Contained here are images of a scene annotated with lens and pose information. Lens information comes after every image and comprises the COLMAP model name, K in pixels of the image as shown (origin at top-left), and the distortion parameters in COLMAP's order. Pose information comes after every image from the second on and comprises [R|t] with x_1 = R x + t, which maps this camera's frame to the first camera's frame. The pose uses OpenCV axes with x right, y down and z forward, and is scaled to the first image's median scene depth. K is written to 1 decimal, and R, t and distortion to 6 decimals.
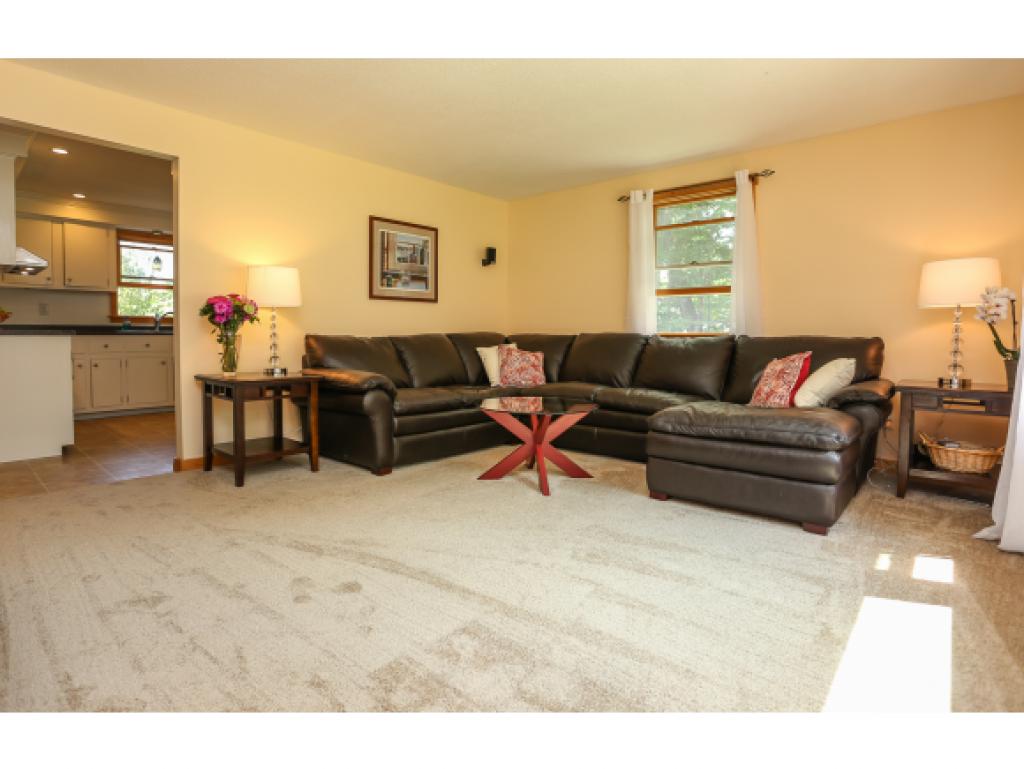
lens RADIAL K [[531.5, 0, 513.0], [0, 531.5, 354.2], [0, 0, 1]] dist [-0.050078, 0.000317]
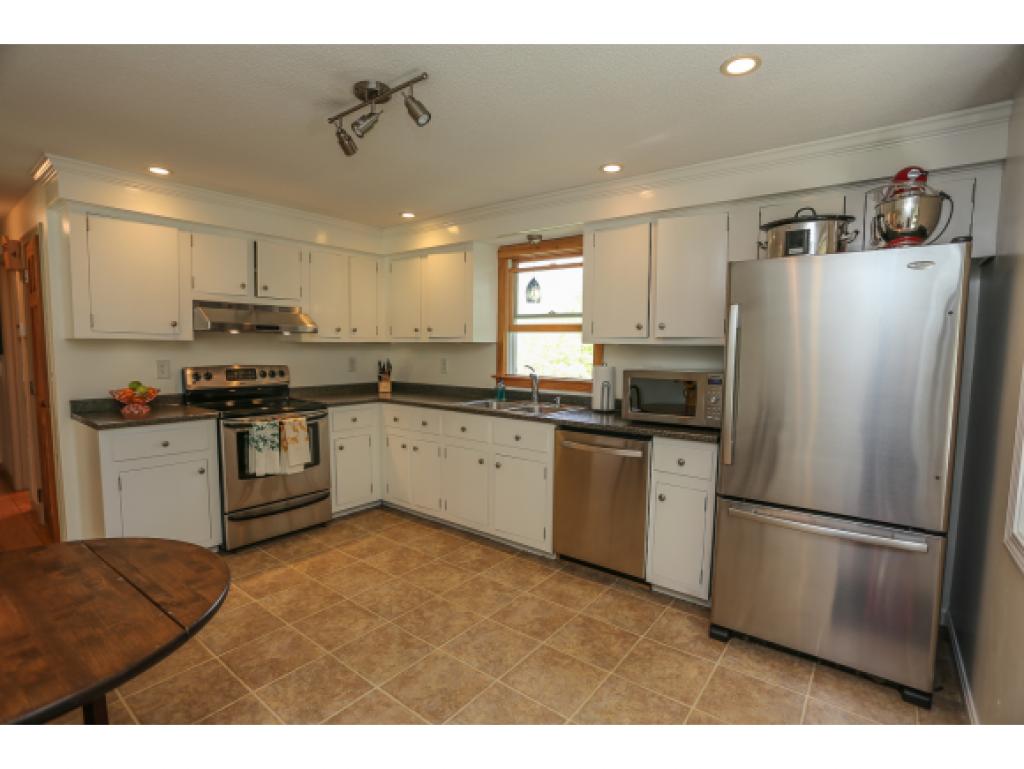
lens RADIAL K [[492.6, 0, 512.0], [0, 492.6, 384.5], [0, 0, 1]] dist [-0.042258, 0.000856]
pose [[0.074255, 0.070323, -0.994757, -0.113720], [-0.041769, 0.996855, 0.067353, -0.108637], [0.996364, 0.036549, 0.076958, 0.975950]]
